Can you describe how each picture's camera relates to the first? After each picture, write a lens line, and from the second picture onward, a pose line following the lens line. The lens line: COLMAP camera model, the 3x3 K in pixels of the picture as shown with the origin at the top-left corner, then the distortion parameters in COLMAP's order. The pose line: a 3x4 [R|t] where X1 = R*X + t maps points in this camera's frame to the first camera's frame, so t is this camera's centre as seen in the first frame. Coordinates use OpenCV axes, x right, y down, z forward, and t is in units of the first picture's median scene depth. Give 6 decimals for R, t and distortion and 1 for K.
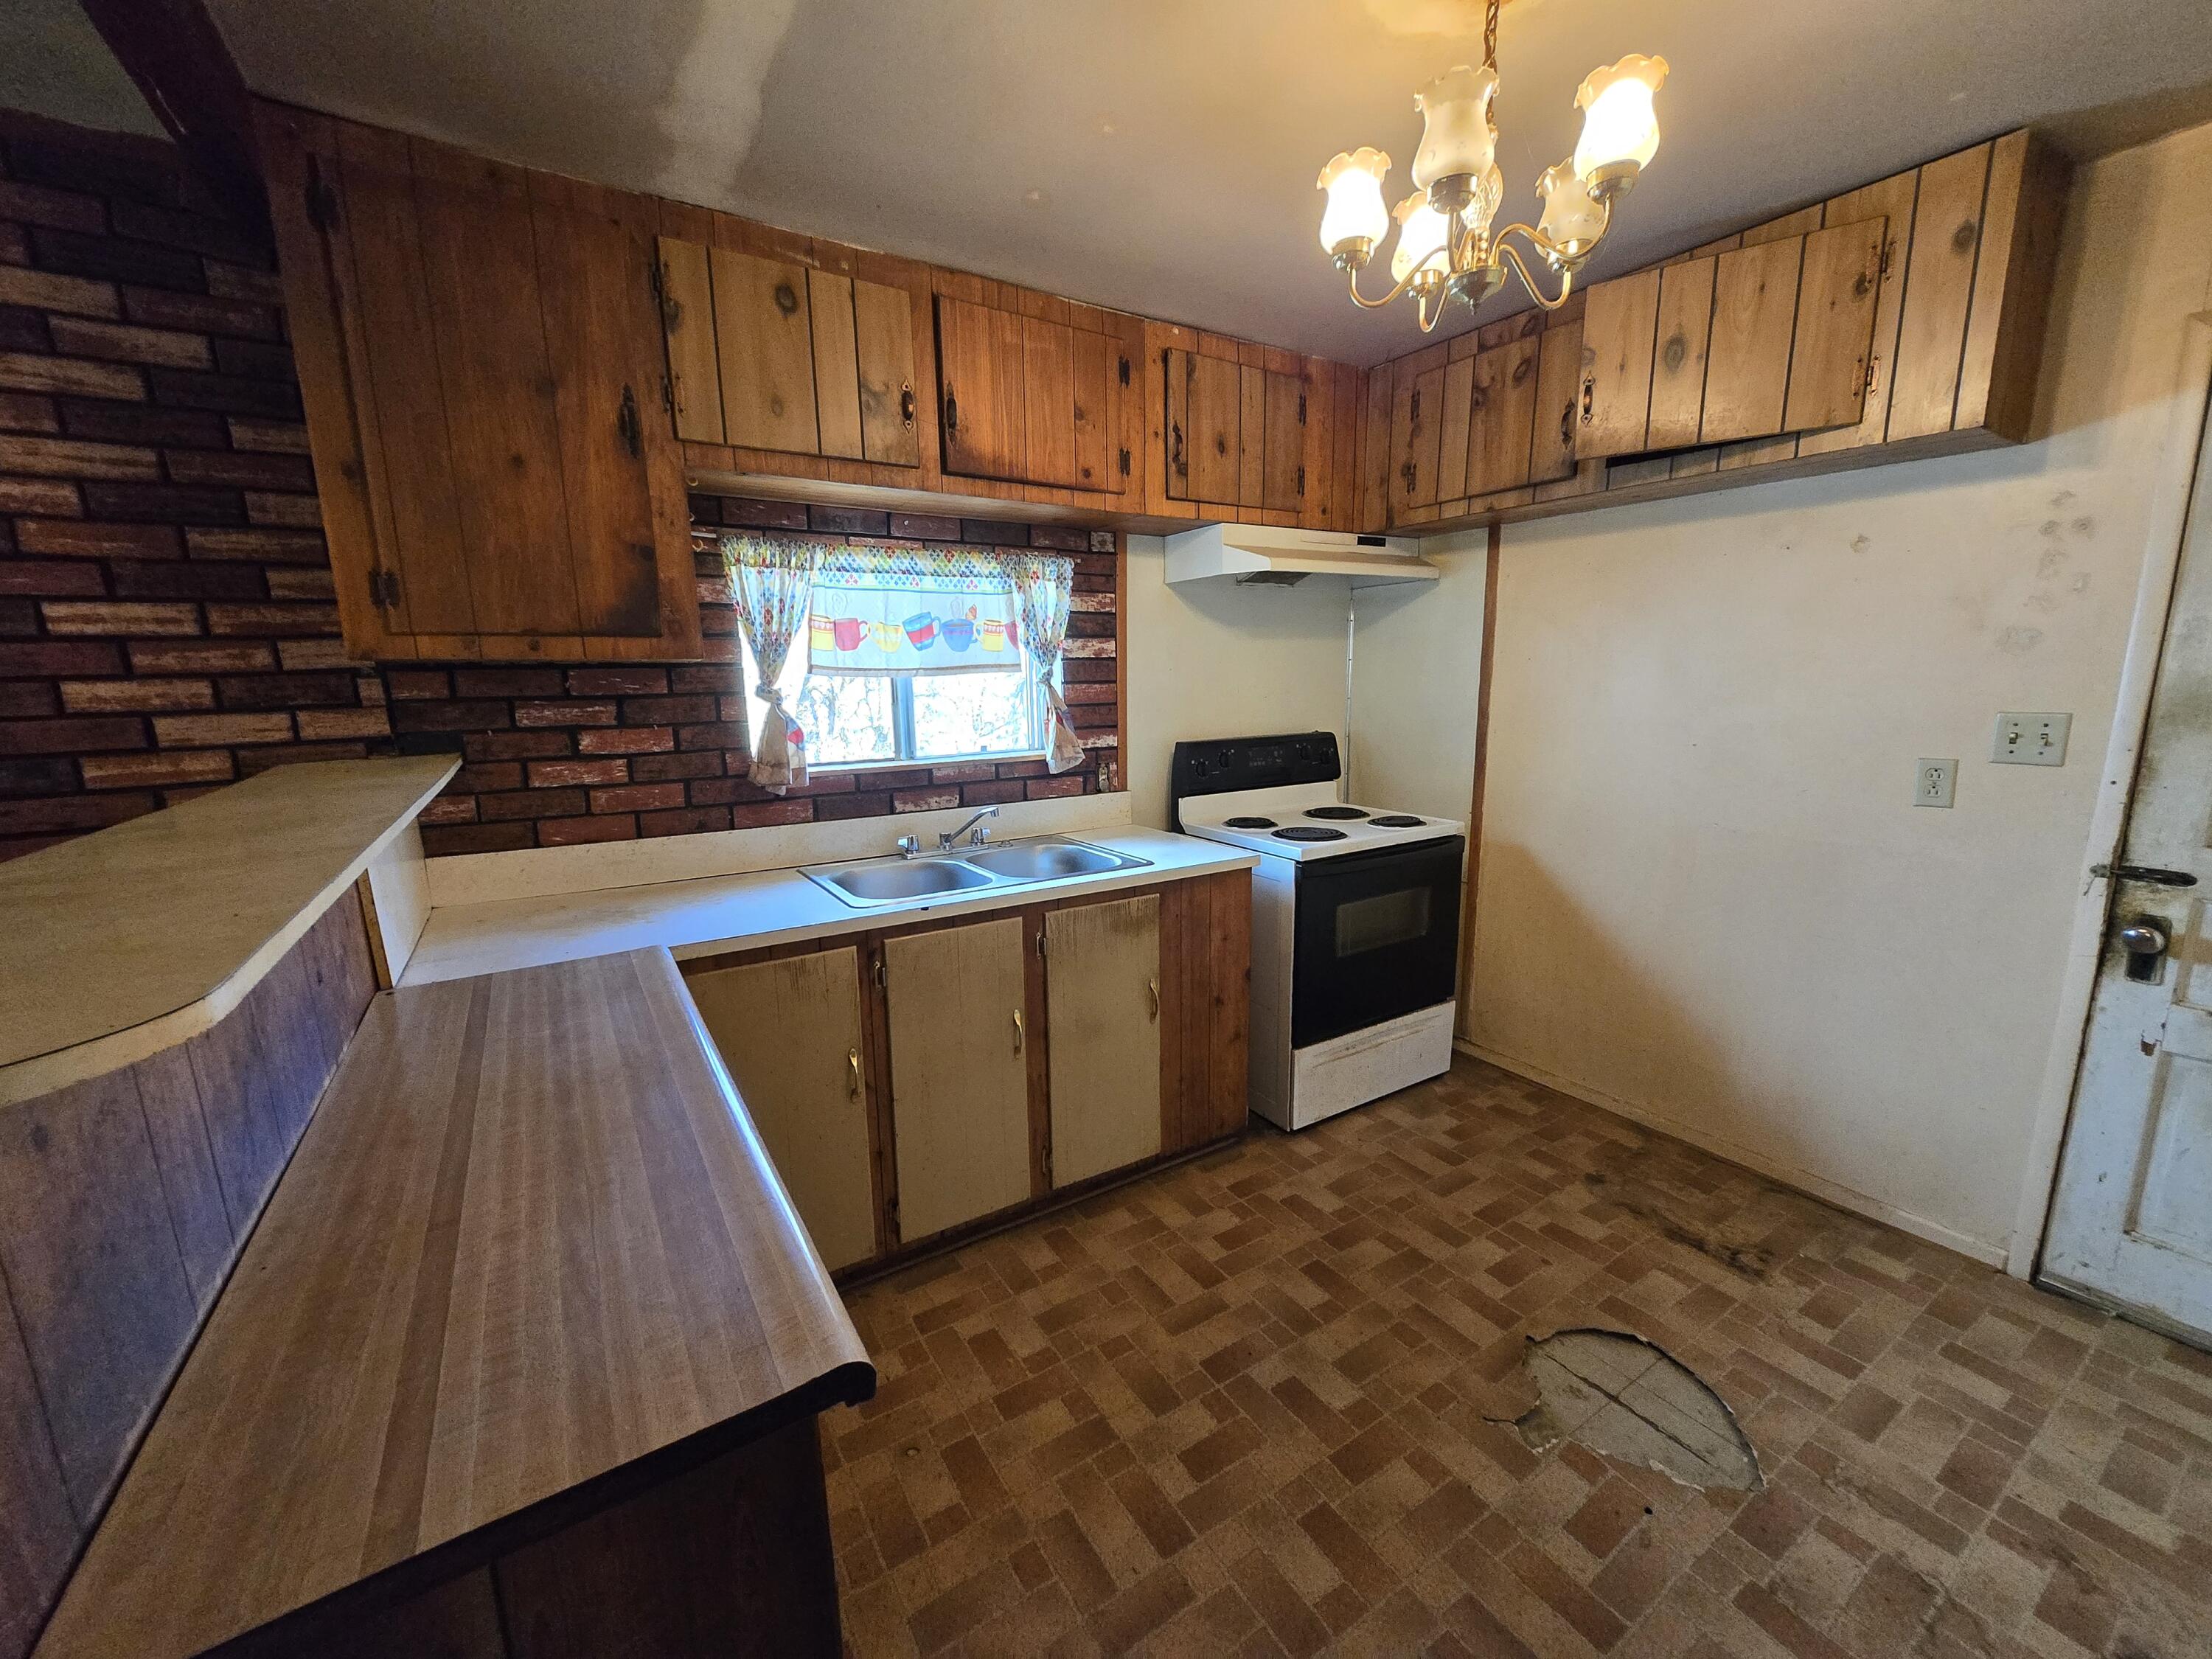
lens RADIAL K [[880.7, 0, 1097.6], [0, 880.7, 831.8], [0, 0, 1]] dist [0.001123, -0.001013]
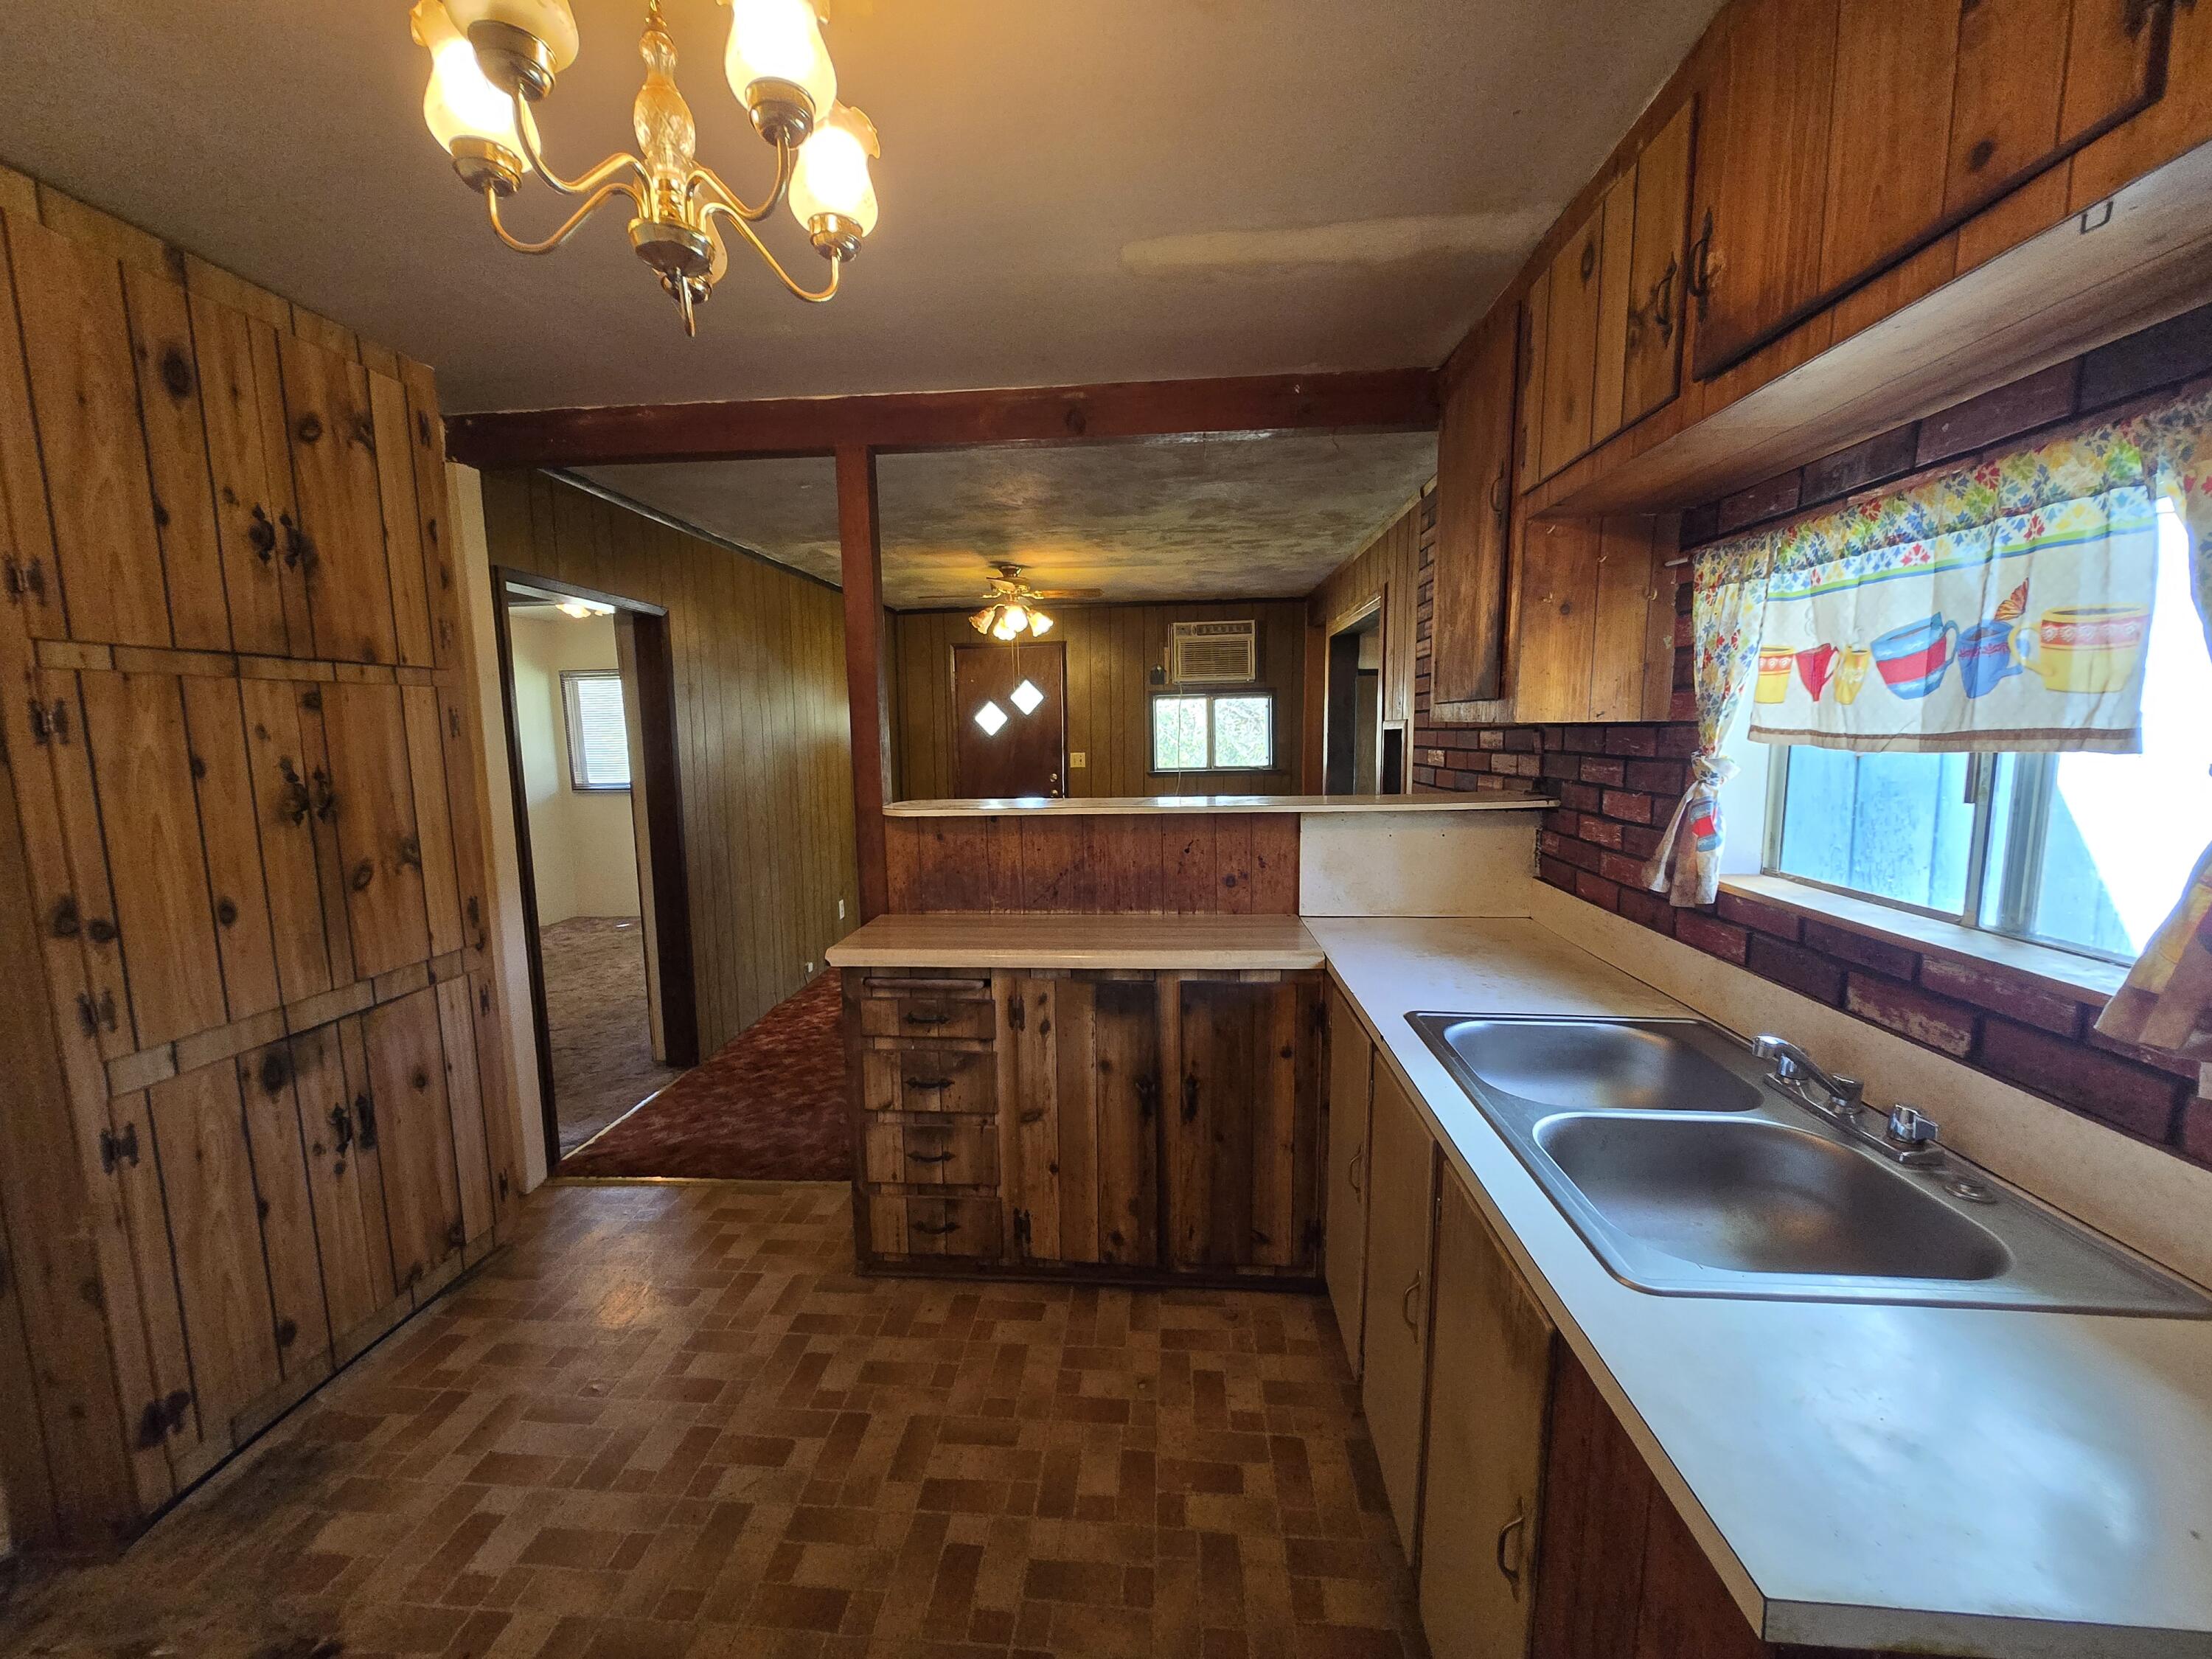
lens RADIAL K [[880.7, 0, 1096.0], [0, 880.7, 836.3], [0, 0, 1]] dist [0.001123, -0.001013]
pose [[-0.606812, 0.121305, -0.785535, 0.504272], [-0.123436, 0.961914, 0.243894, -0.222510], [0.785203, 0.244961, -0.568727, 1.073616]]
